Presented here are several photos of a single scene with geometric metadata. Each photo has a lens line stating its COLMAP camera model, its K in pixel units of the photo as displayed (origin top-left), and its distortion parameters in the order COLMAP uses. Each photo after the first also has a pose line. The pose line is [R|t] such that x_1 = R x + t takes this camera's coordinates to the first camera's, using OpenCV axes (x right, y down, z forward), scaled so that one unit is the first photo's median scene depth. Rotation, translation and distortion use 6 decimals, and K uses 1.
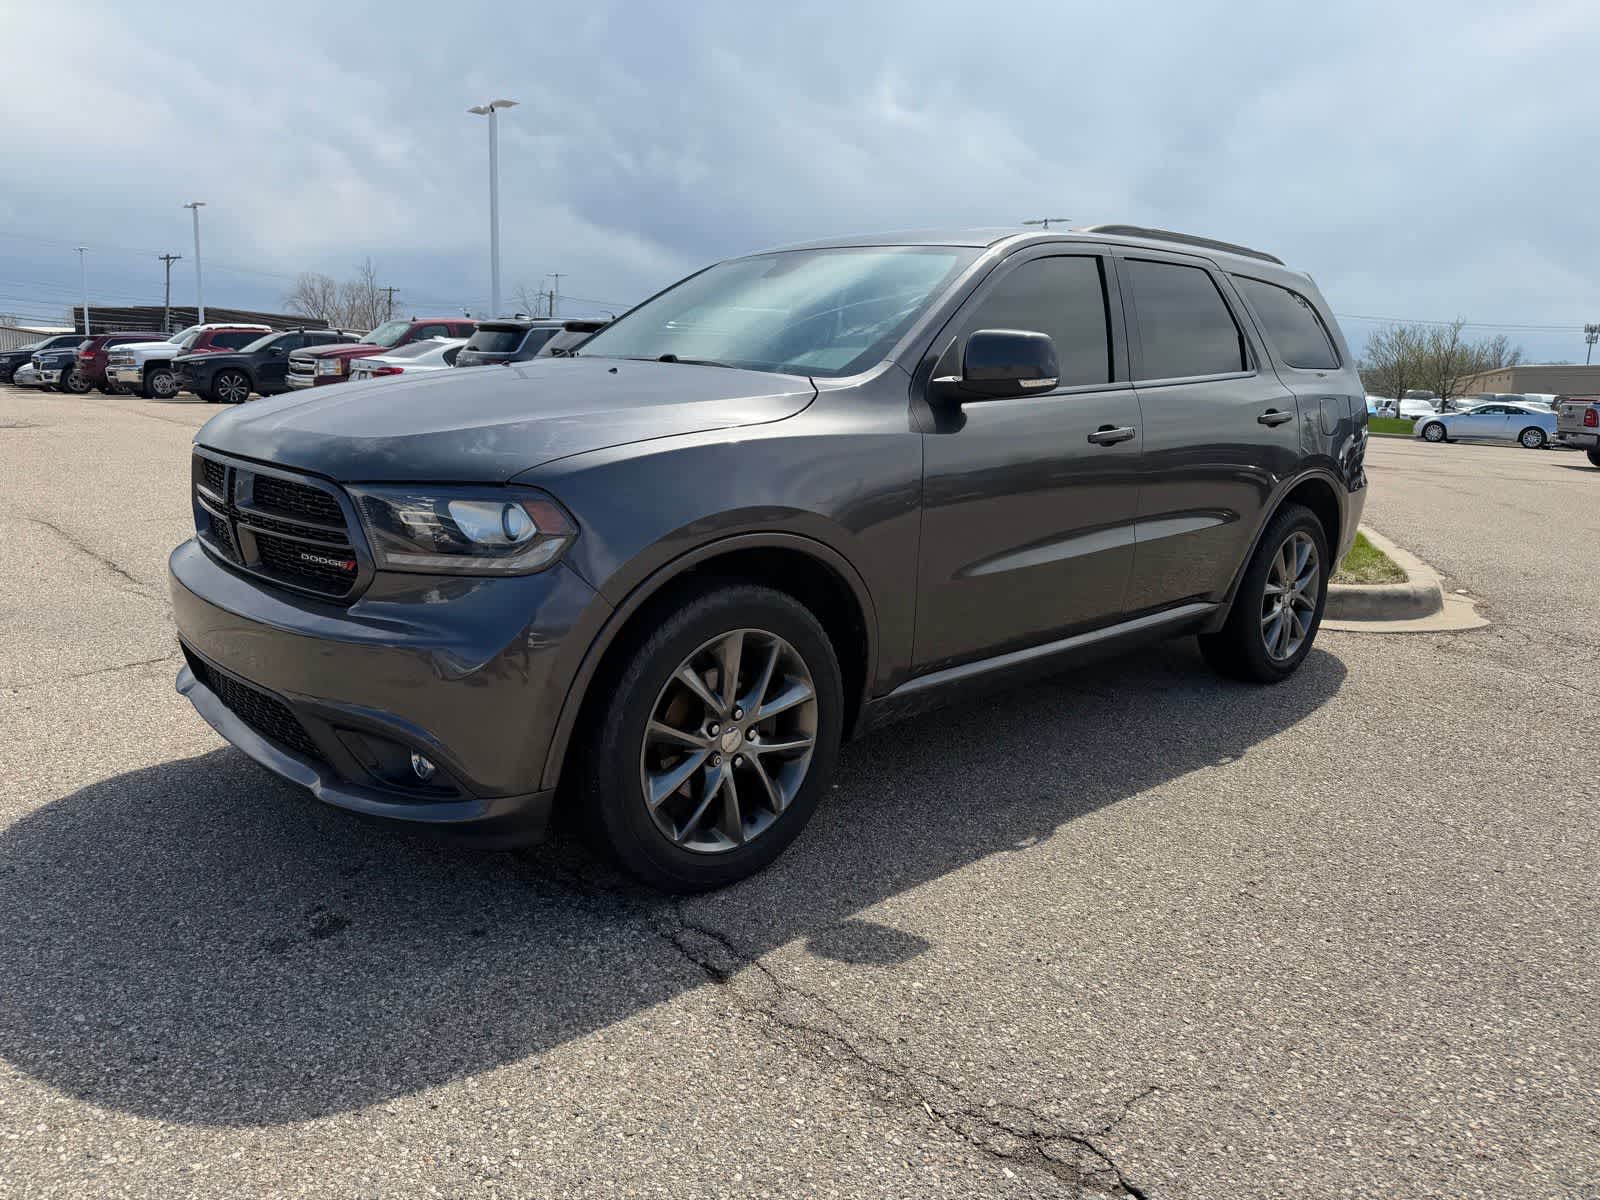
lens RADIAL K [[1128.1, 0, 790.5], [0, 1128.1, 587.4], [0, 0, 1]] dist [0.021812, -0.028101]
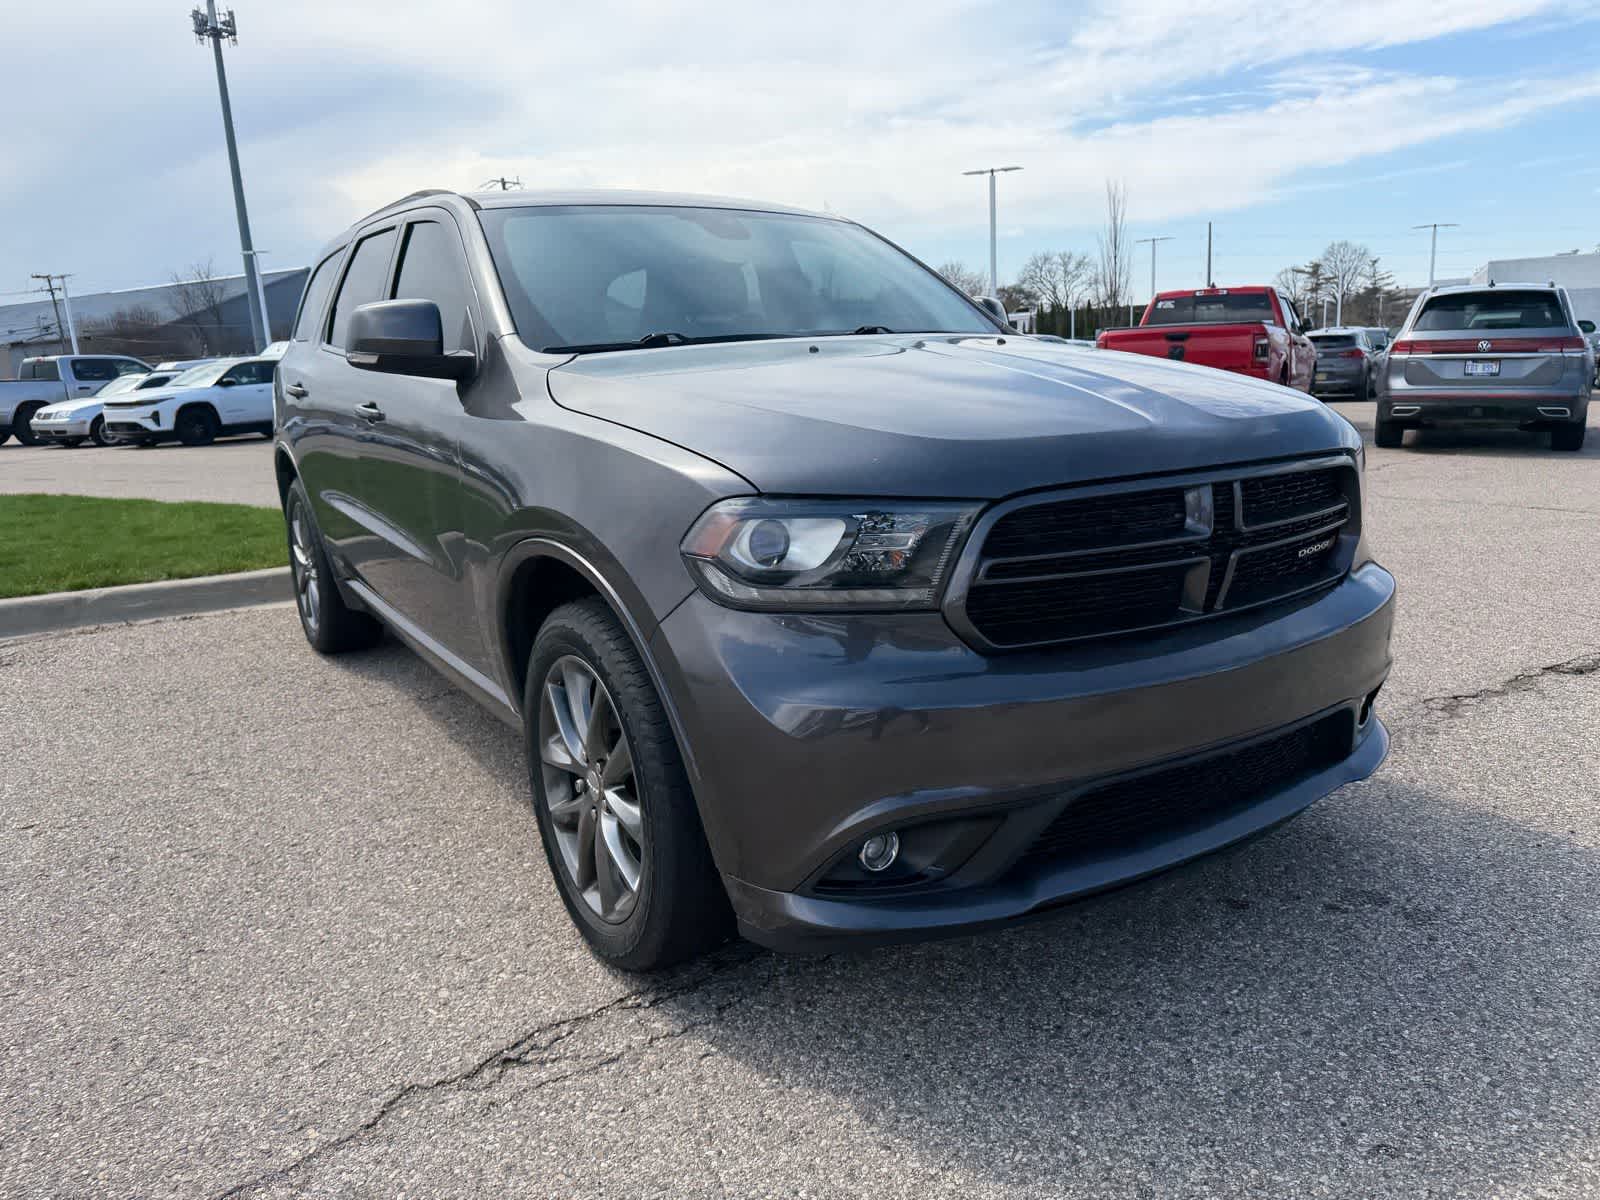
lens RADIAL K [[1128.1, 0, 796.5], [0, 1128.1, 644.3], [0, 0, 1]] dist [0.021812, -0.028101]
pose [[0.174966, -0.292674, 0.940068, -1.108822], [0.230021, 0.940525, 0.250005, -0.222621], [-0.957328, 0.172493, 0.231881, 0.980811]]
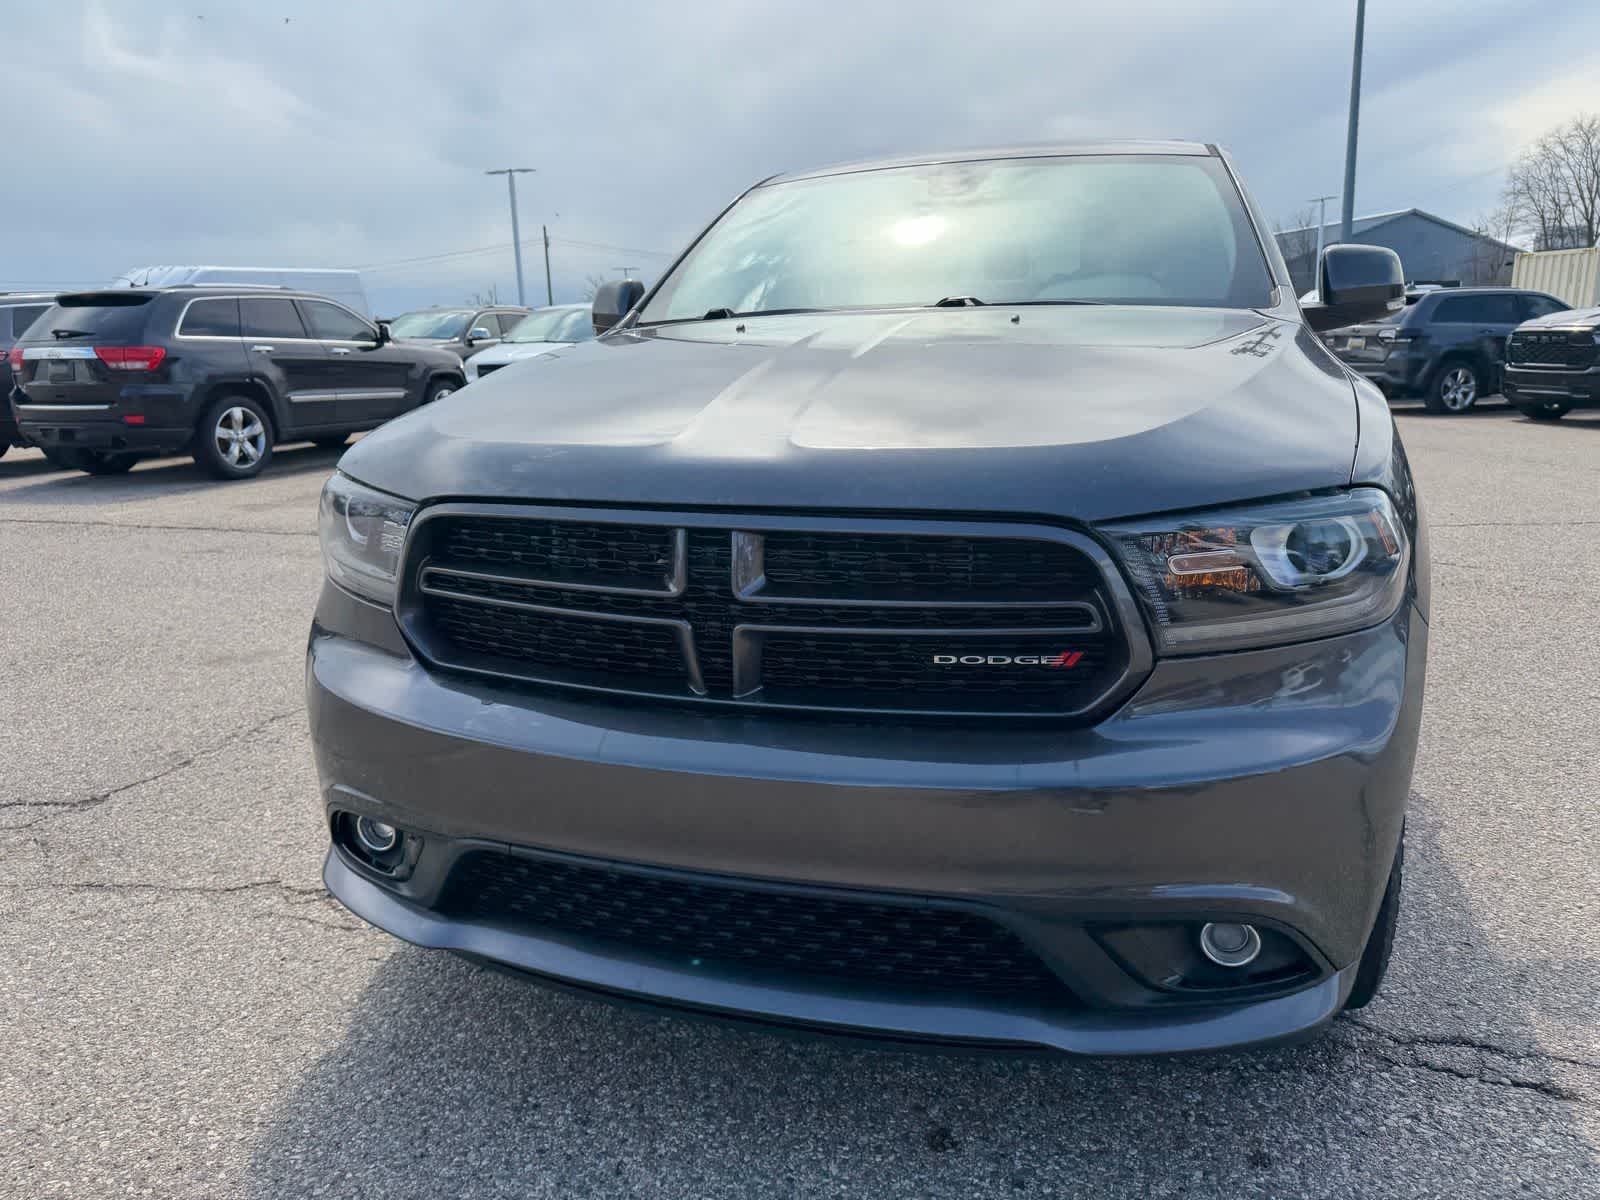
lens RADIAL K [[1128.1, 0, 806.6], [0, 1128.1, 589.6], [0, 0, 1]] dist [0.021812, -0.028101]
pose [[0.872013, -0.168063, 0.459727, -0.620696], [0.150586, 0.985768, 0.074736, -0.096681], [-0.465744, 0.004057, 0.884910, 0.430143]]
